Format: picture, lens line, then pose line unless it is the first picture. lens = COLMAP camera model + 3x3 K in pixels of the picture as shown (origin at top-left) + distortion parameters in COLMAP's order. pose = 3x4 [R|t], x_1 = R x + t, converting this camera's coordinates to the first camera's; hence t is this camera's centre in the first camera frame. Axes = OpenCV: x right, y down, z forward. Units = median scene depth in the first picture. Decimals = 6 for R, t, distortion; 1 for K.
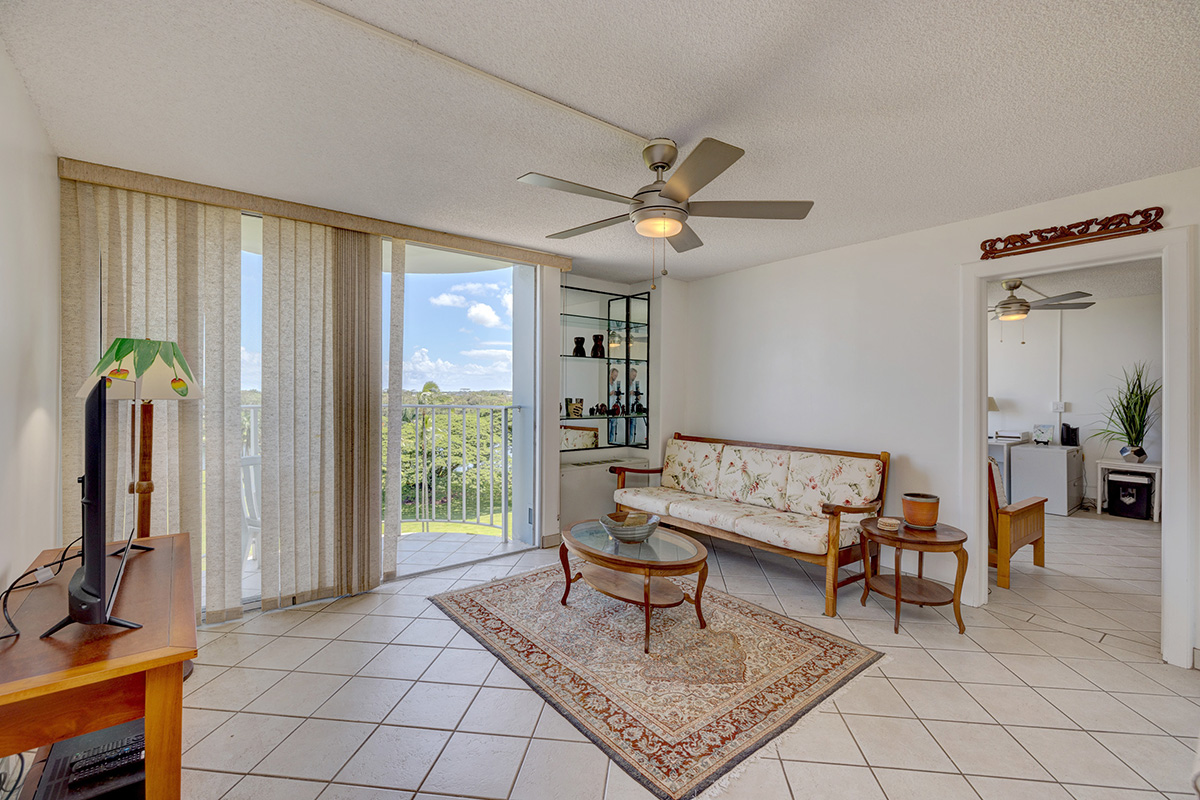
lens RADIAL K [[514.1, 0, 597.9], [0, 514.1, 395.6], [0, 0, 1]] dist [0.001156, 0.000093]
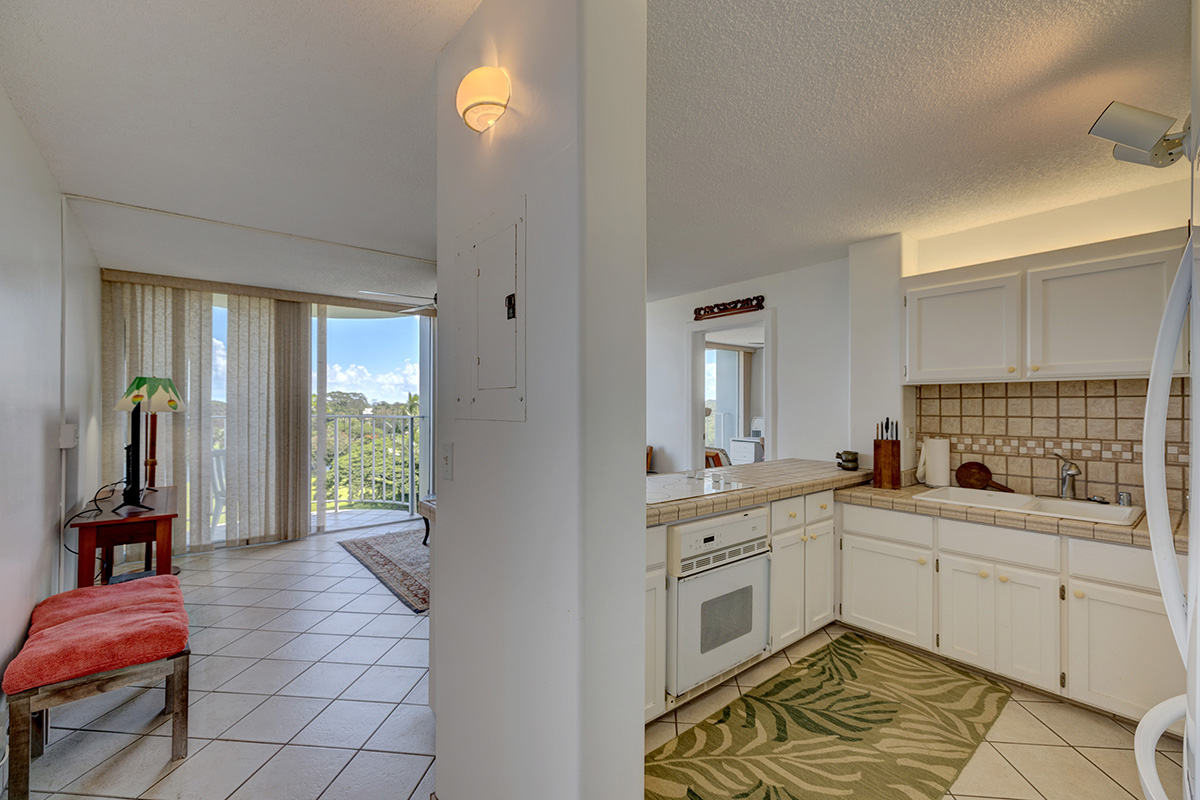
lens RADIAL K [[505.7, 0, 596.4], [0, 505.7, 403.6], [0, 0, 1]] dist [0.000161, 0.000101]
pose [[0.999957, -0.002133, 0.009005, 0.483645], [0.002205, 0.999965, -0.008014, -0.002390], [-0.008987, 0.008034, 0.999927, -0.578526]]
